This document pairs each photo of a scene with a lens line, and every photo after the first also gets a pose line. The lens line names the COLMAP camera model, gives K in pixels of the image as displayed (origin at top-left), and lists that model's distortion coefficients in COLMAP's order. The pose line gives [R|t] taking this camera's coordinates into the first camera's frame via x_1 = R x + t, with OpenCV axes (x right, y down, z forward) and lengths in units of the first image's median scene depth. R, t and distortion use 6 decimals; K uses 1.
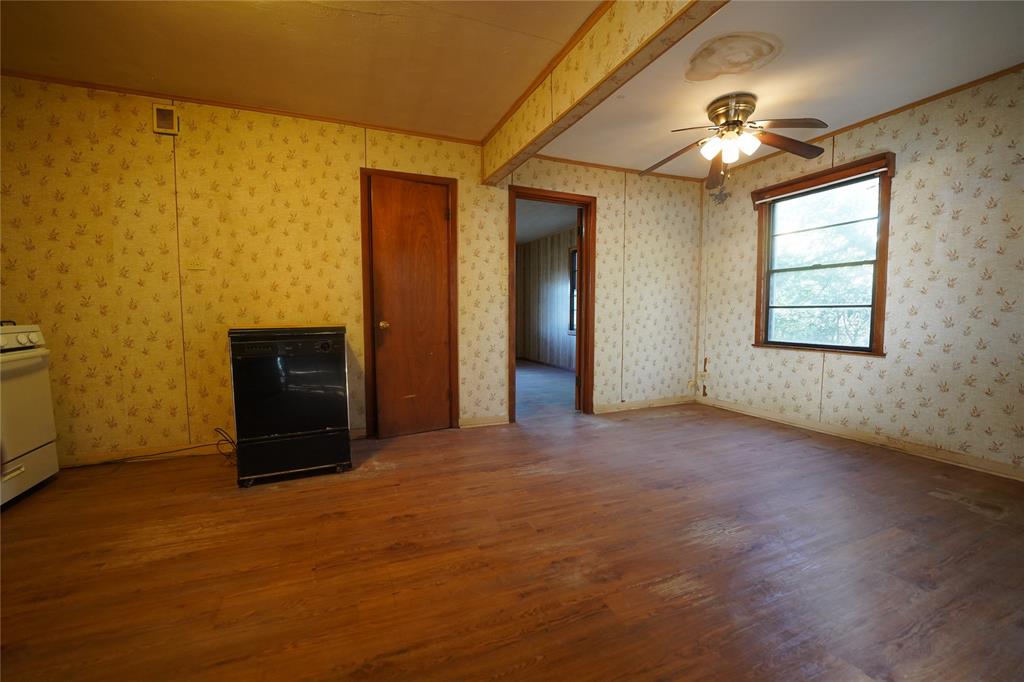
lens RADIAL K [[418.1, 0, 513.7], [0, 418.1, 343.8], [0, 0, 1]] dist [0.000781, 0.000600]
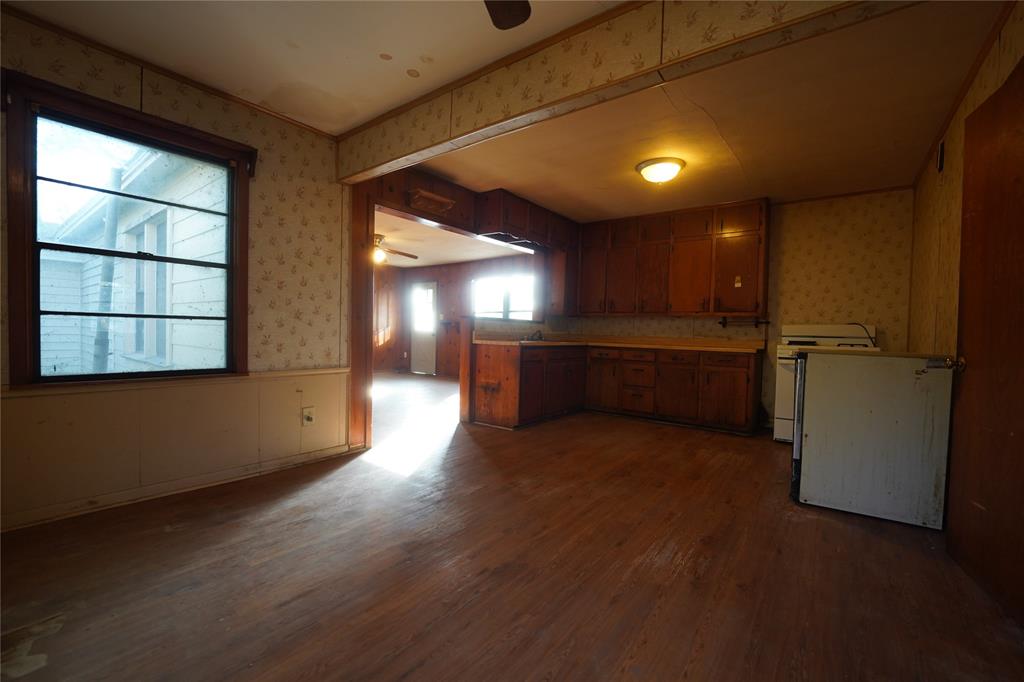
lens RADIAL K [[430.5, 0, 508.9], [0, 430.5, 342.5], [0, 0, 1]] dist [-0.000621, -0.000094]
pose [[-0.870376, -0.010085, -0.492285, 0.800773], [-0.061587, 0.994168, 0.088522, -0.131670], [0.488521, 0.107366, -0.865921, 1.790163]]
